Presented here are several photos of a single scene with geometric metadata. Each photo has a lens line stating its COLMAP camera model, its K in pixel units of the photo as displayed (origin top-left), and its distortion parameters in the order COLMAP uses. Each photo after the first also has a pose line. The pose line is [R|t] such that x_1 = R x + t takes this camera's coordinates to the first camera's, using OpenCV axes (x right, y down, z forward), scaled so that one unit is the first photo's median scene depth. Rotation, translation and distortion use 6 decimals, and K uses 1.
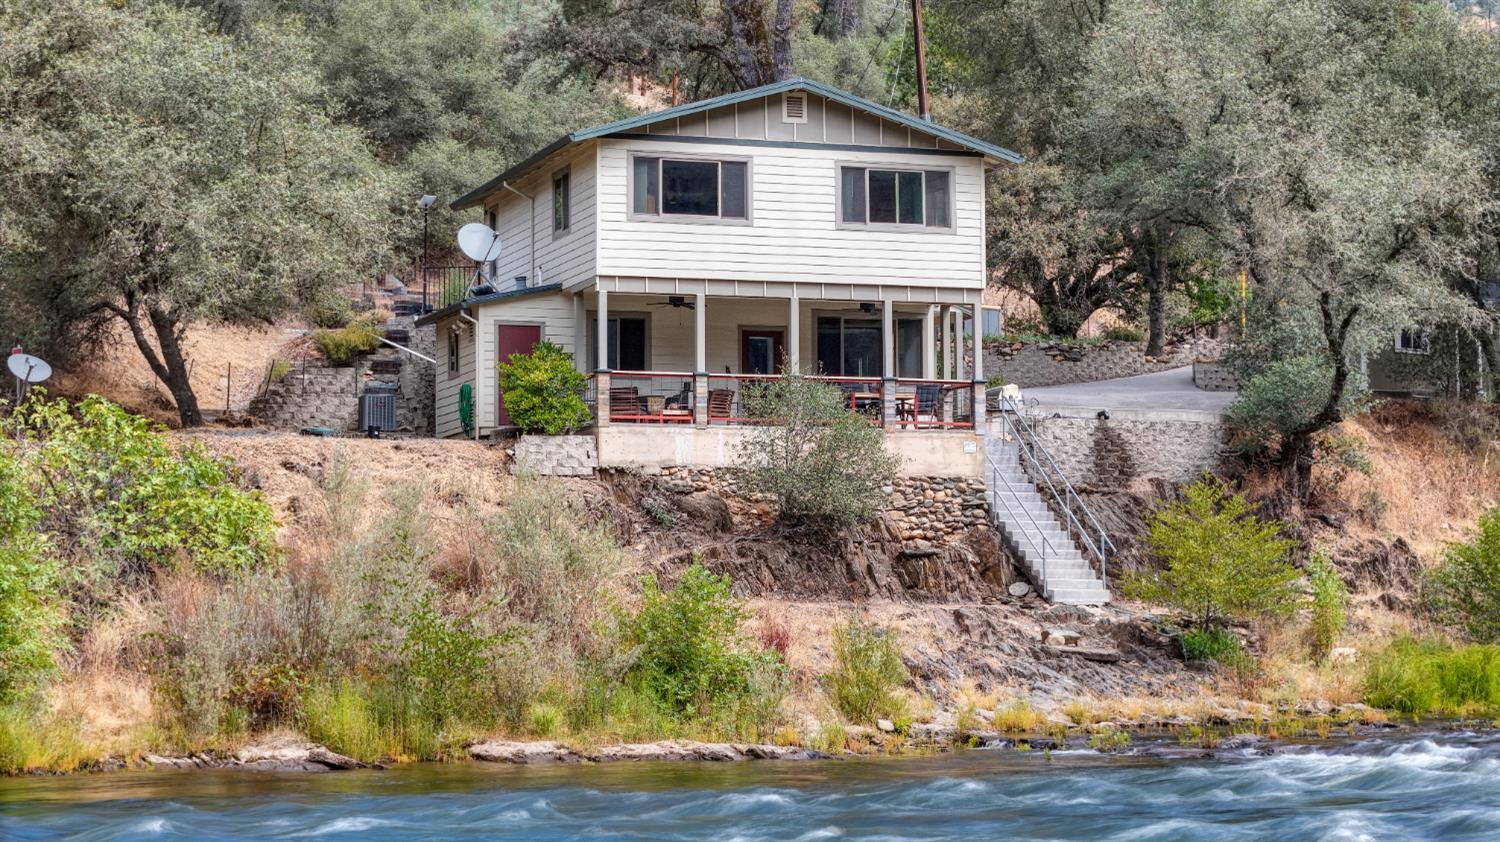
lens RADIAL K [[3042.3, 0, 750.0], [0, 3042.3, 421.0], [0, 0, 1]] dist [-0.361306, 2.767939]
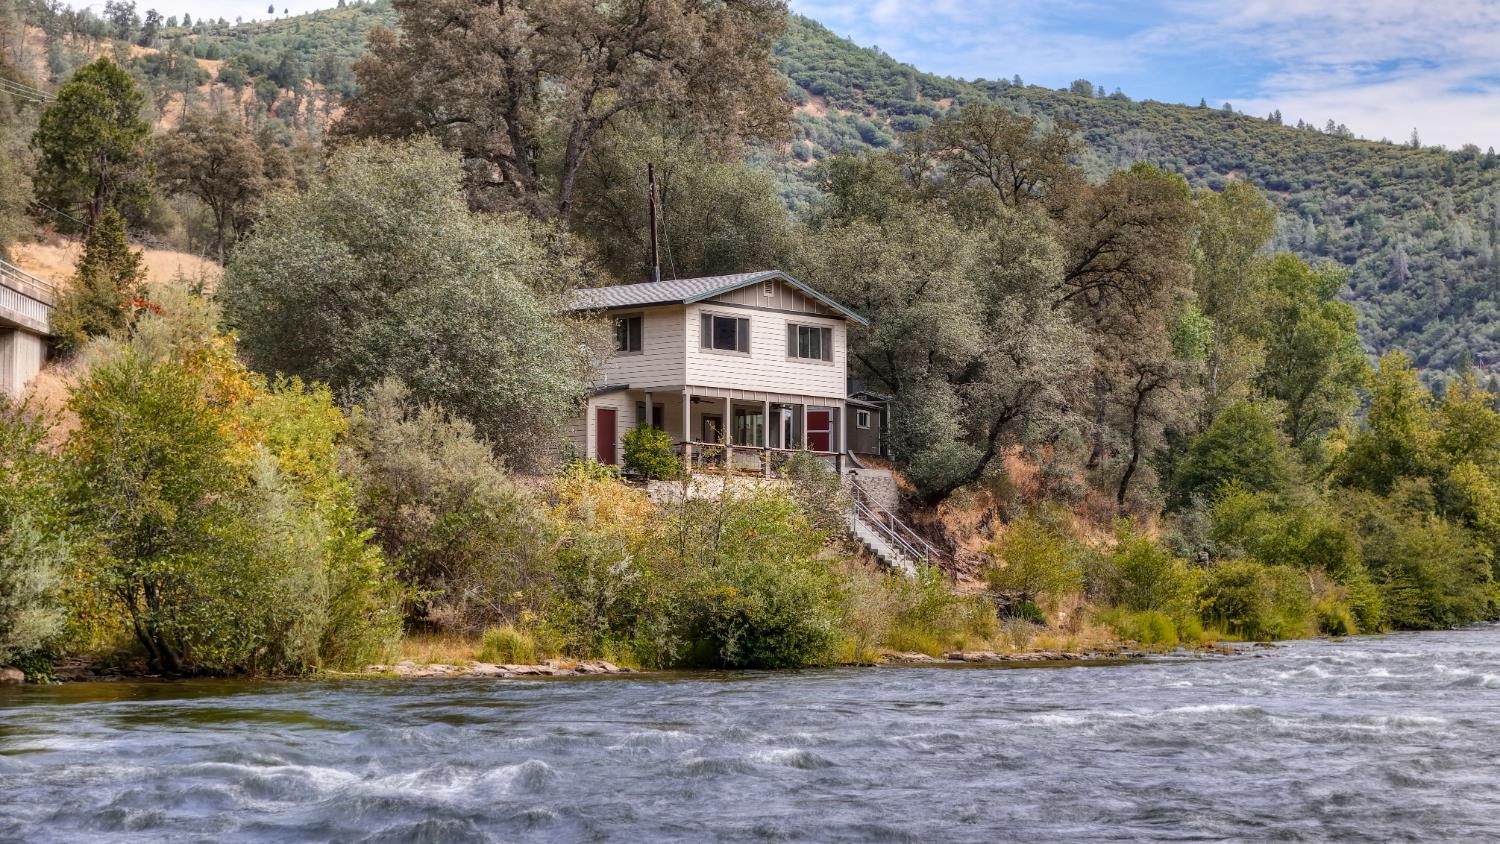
lens RADIAL K [[3042.3, 0, 750.0], [0, 3042.3, 422.0], [0, 0, 1]] dist [-0.361306, 2.767939]
pose [[0.870408, 0.038486, 0.490824, -0.810830], [-0.039993, 0.999172, -0.007425, -0.016103], [-0.490703, -0.013166, 0.871227, -0.454903]]
